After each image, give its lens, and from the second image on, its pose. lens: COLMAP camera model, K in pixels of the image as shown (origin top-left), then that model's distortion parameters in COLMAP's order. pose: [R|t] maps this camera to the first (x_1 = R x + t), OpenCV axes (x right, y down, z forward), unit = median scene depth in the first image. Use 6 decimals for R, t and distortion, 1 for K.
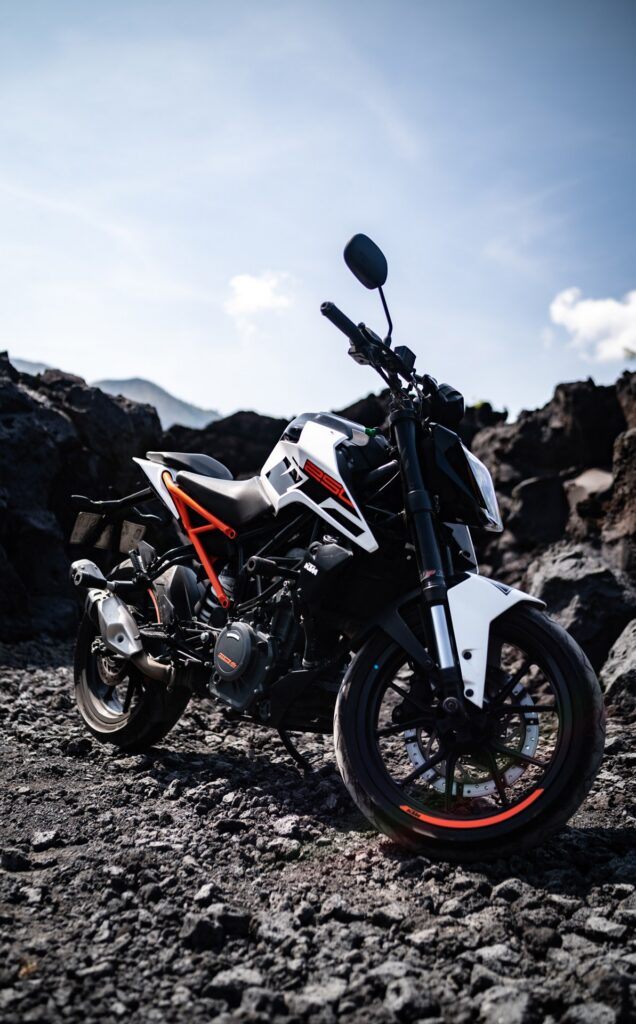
lens RADIAL K [[1017.4, 0, 318.0], [0, 1017.4, 512.0], [0, 0, 1]] dist [-0.071329, 0.012523]
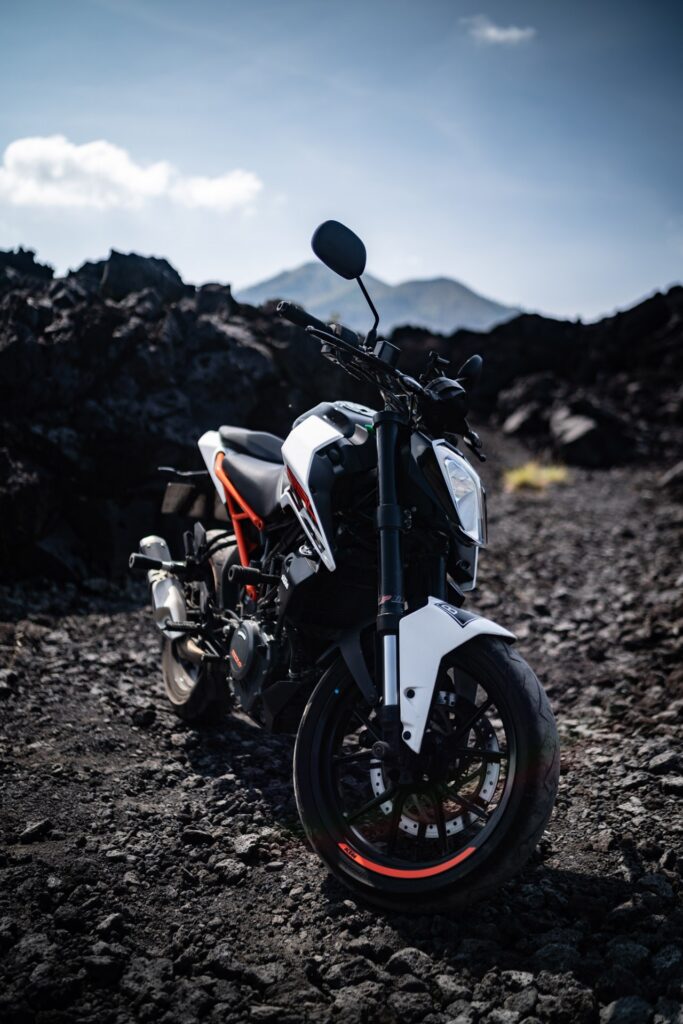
lens RADIAL K [[987.3, 0, 341.5], [0, 987.3, 512.0], [0, 0, 1]] dist [-0.095150, 0.075030]
pose [[0.964616, 0.014452, -0.263264, 0.292072], [0.012723, 0.994782, 0.101225, -0.104234], [0.263353, -0.100992, 0.959399, 0.130029]]
